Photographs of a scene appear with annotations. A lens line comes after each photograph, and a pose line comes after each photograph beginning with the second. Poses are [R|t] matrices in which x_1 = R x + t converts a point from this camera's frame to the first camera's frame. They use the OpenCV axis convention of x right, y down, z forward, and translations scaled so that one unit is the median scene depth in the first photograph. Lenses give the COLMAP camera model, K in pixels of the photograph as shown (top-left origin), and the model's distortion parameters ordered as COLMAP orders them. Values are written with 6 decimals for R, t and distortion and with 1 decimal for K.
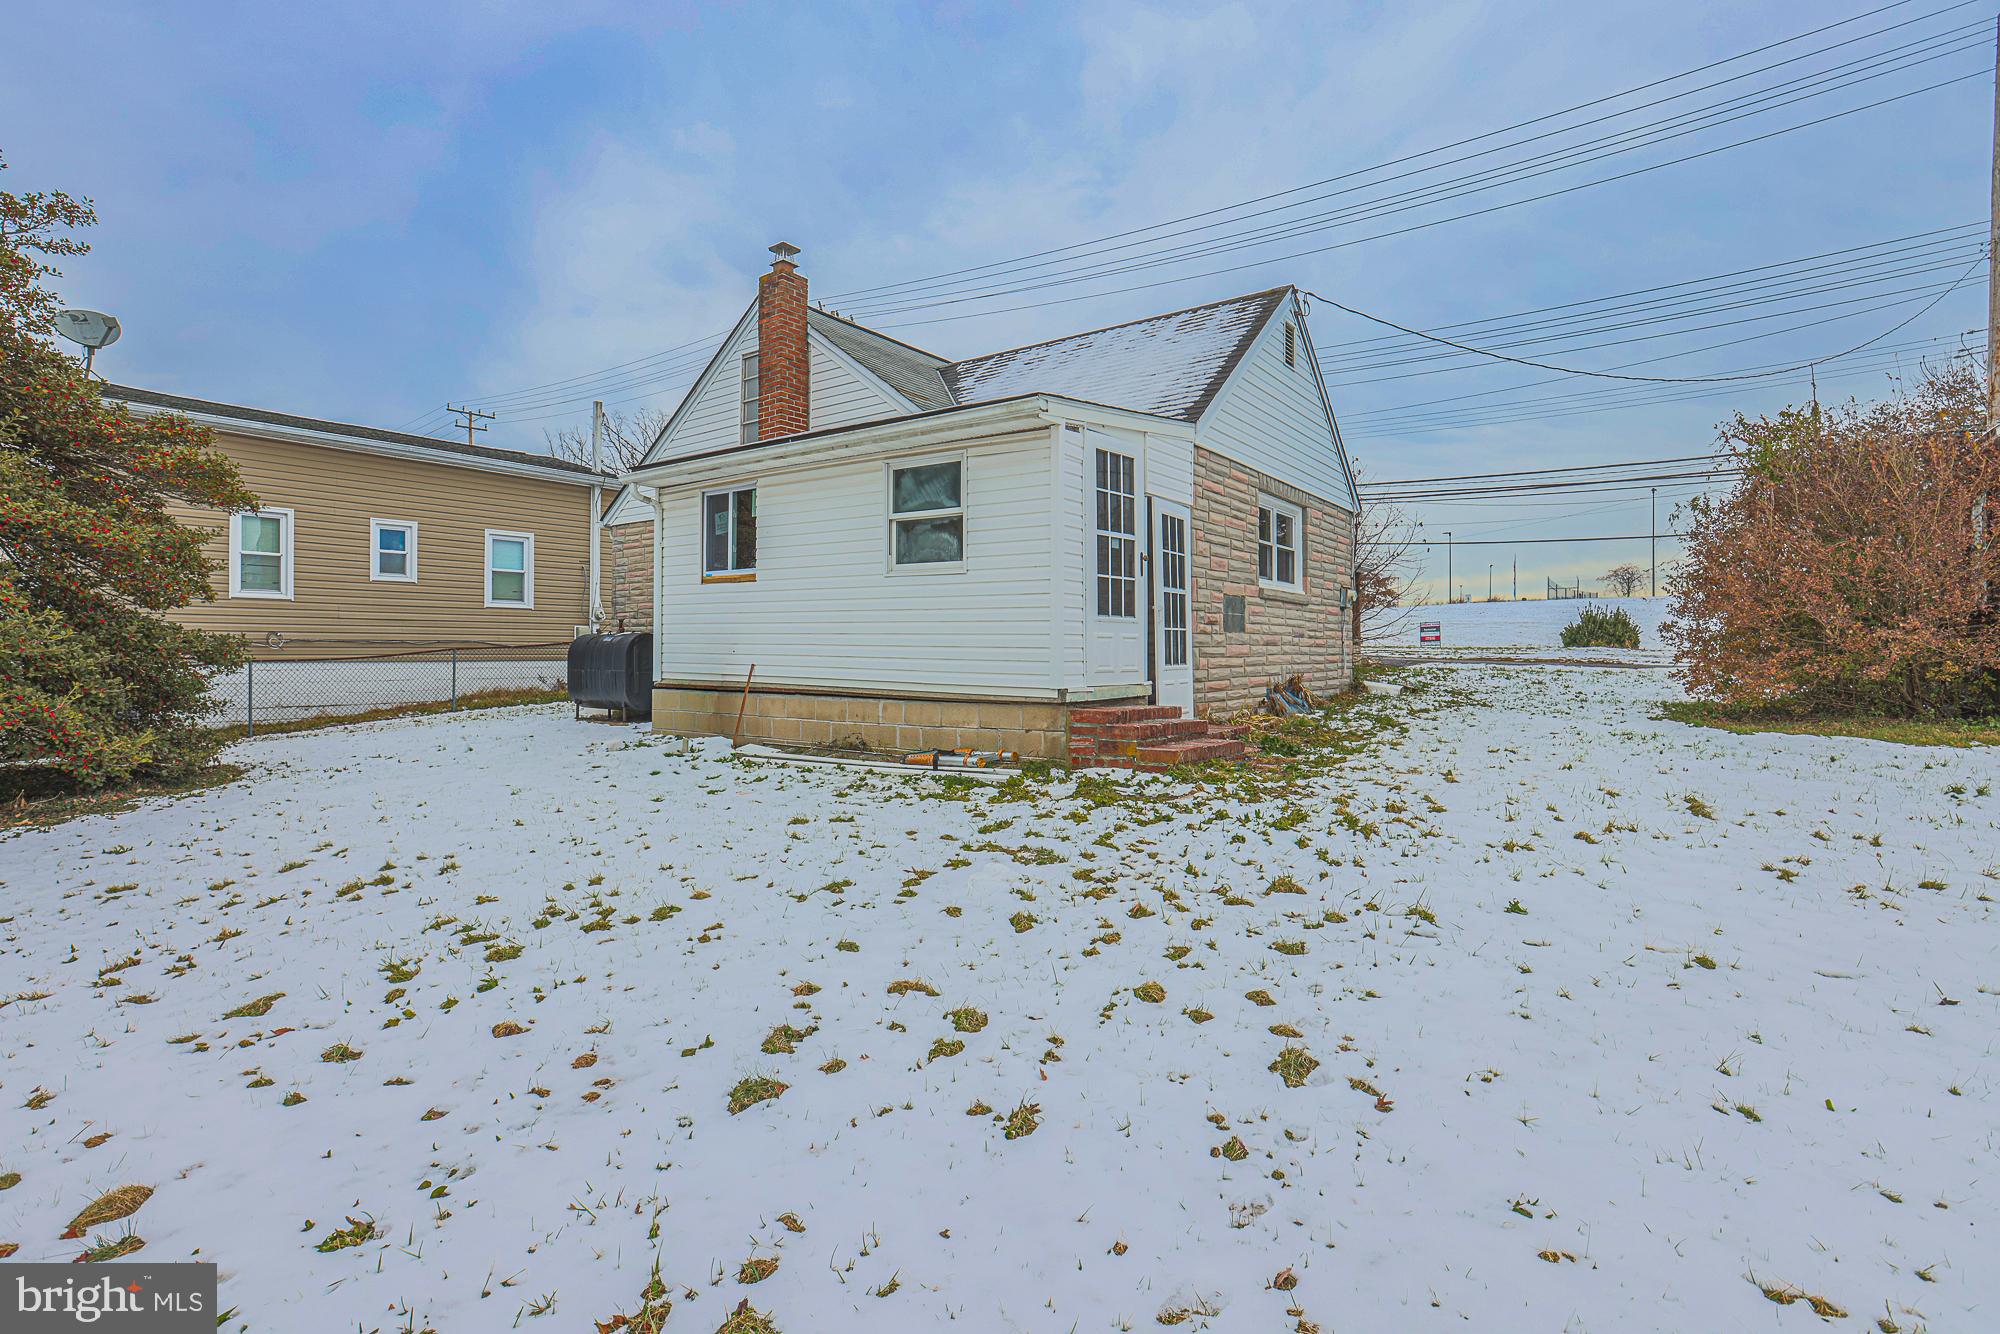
lens RADIAL K [[925.2, 0, 1002.4], [0, 925.2, 657.8], [0, 0, 1]] dist [-0.057253, 0.025134]
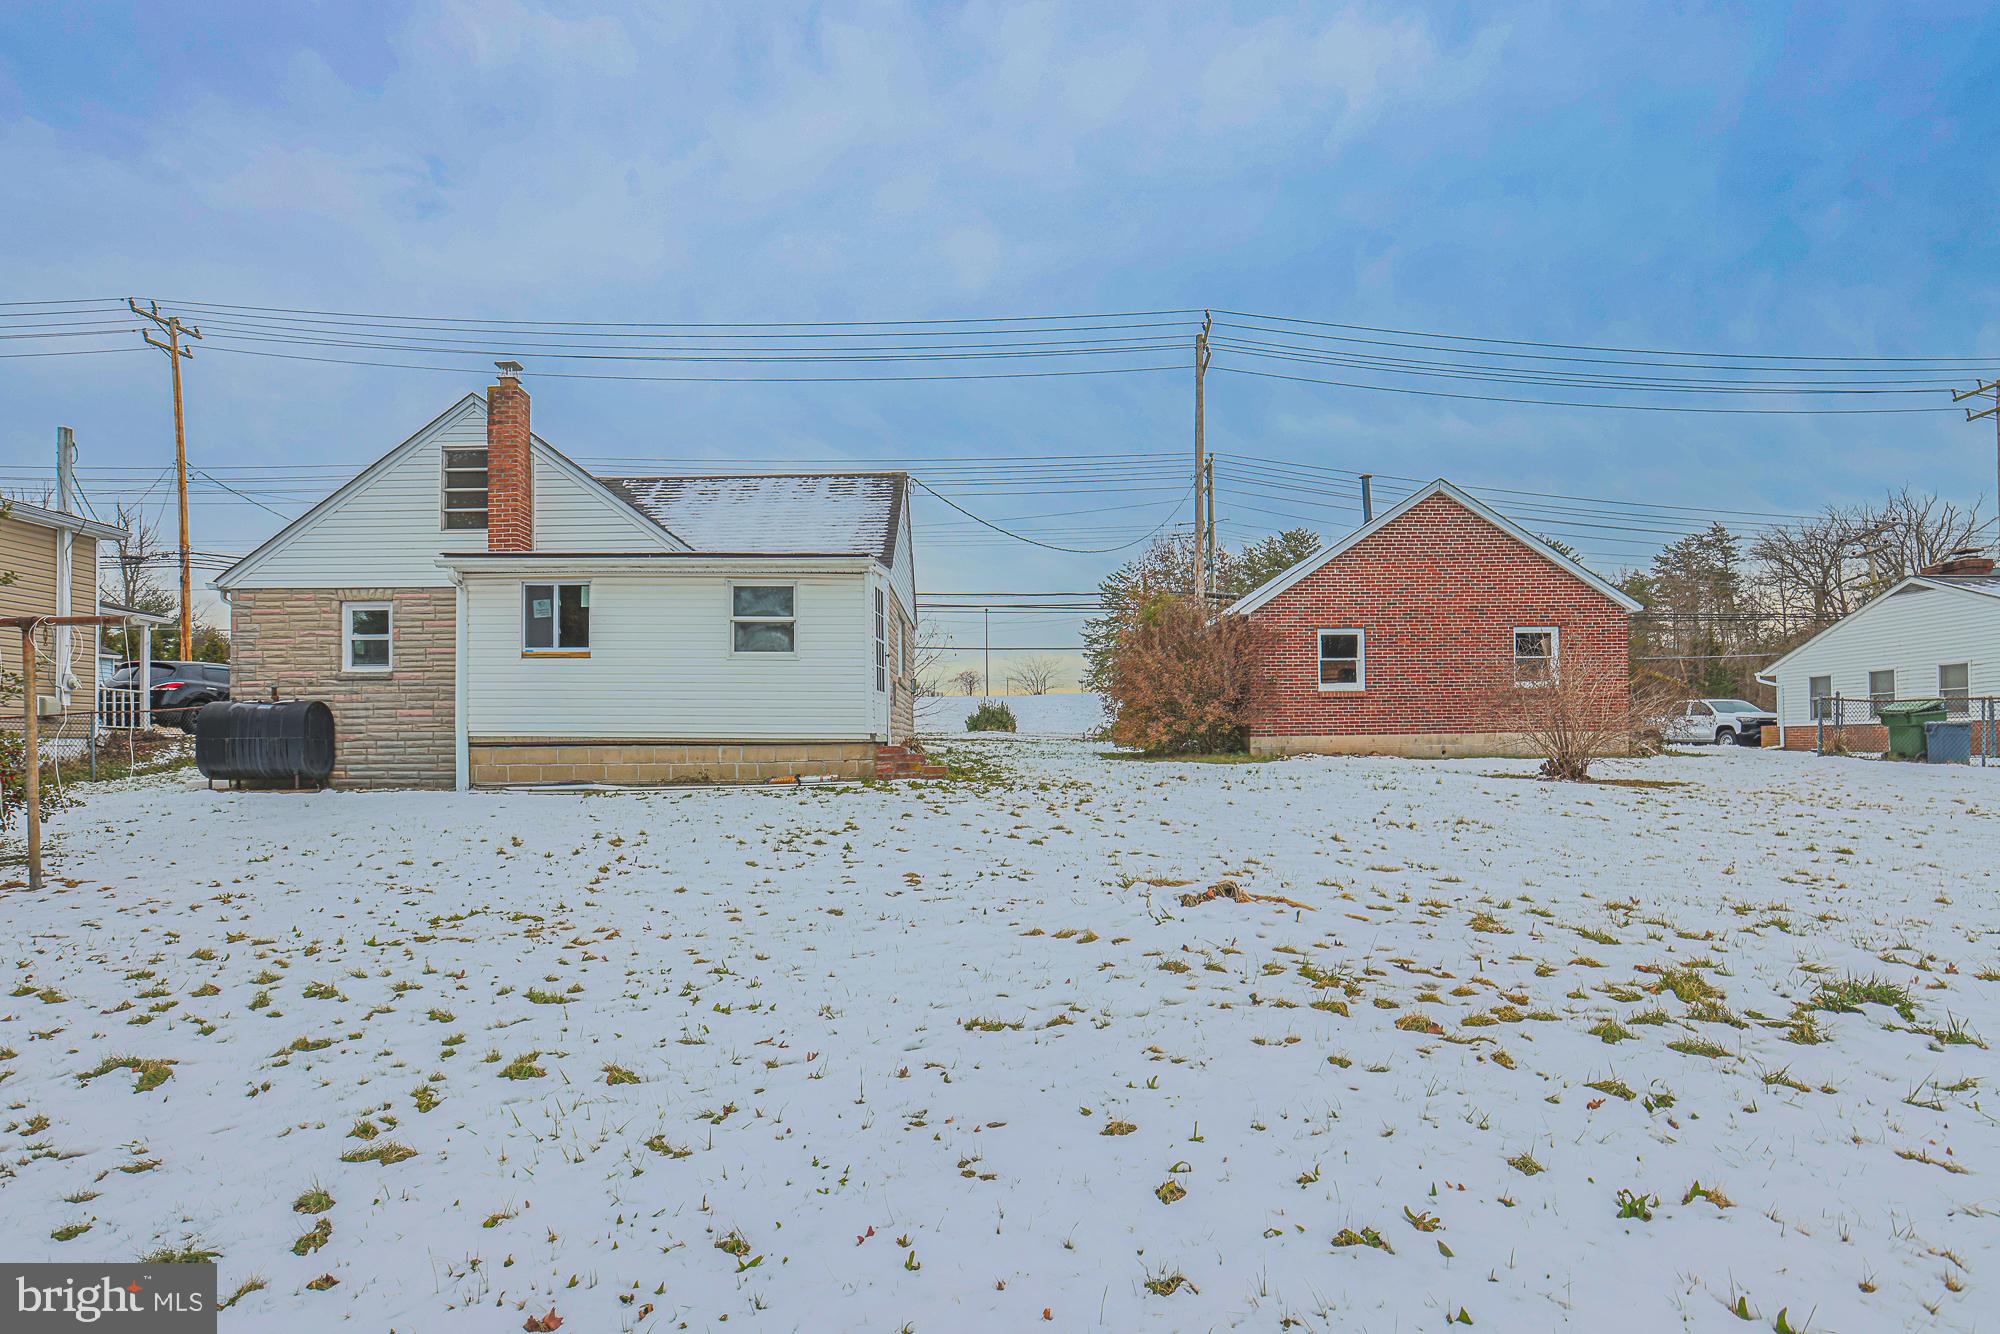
lens RADIAL K [[961.0, 0, 973.6], [0, 961.0, 741.3], [0, 0, 1]] dist [-0.022783, -0.000008]
pose [[0.806754, -0.005255, 0.590865, -0.597272], [0.013519, 0.999863, -0.009567, 0.049707], [-0.590733, 0.015706, 0.806714, -0.362829]]
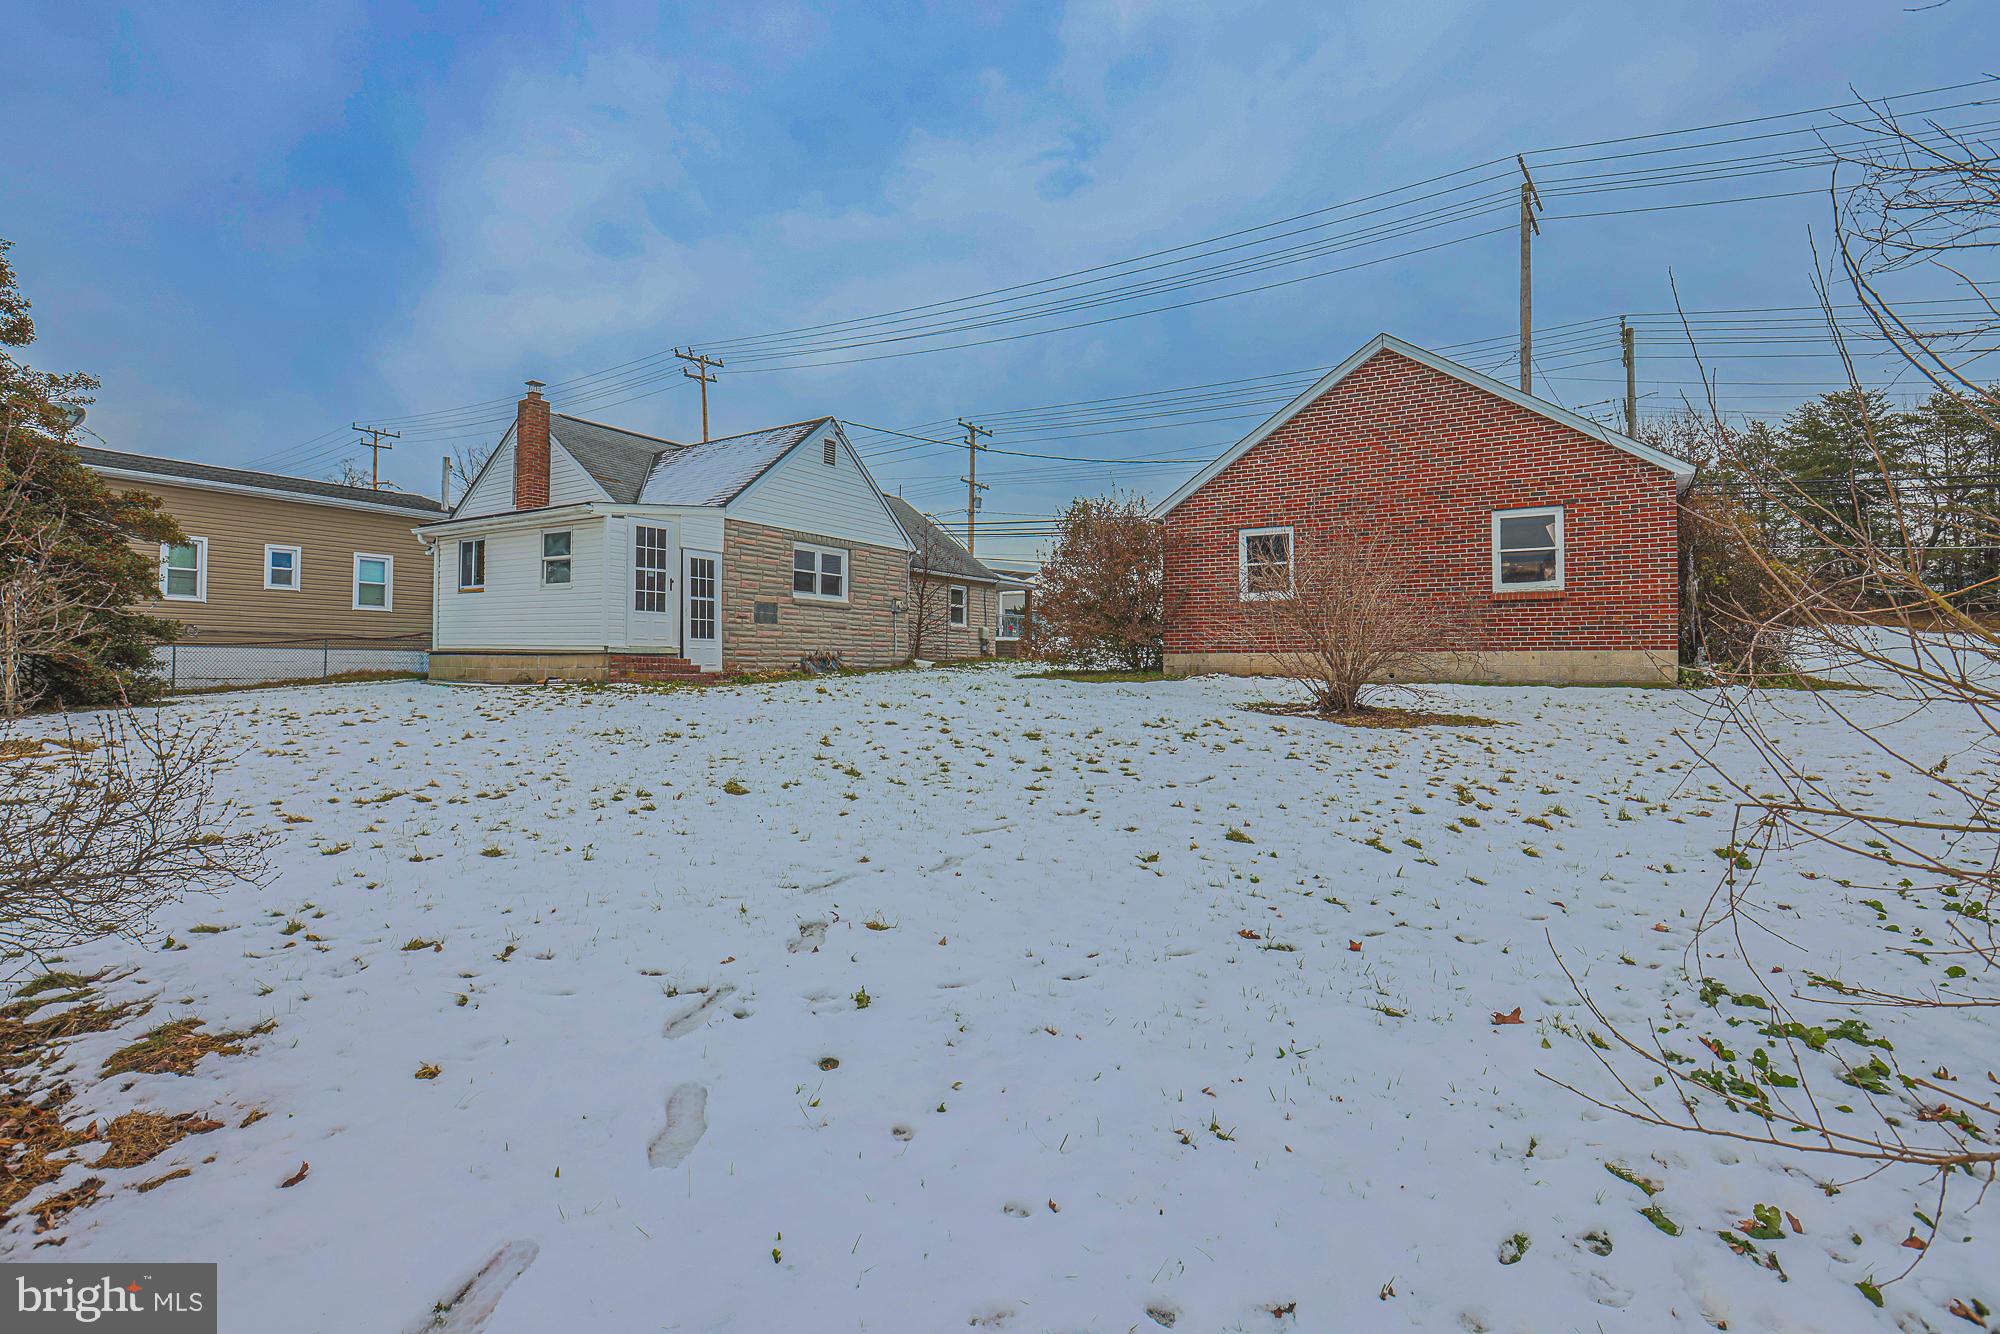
lens RADIAL K [[931.2, 0, 1009.1], [0, 931.2, 657.7], [0, 0, 1]] dist [-0.058254, 0.023281]
pose [[0.997487, 0.005875, 0.070603, 0.598402], [-0.004626, 0.999830, -0.017840, 0.068178], [-0.070696, 0.017469, 0.997345, -0.804397]]
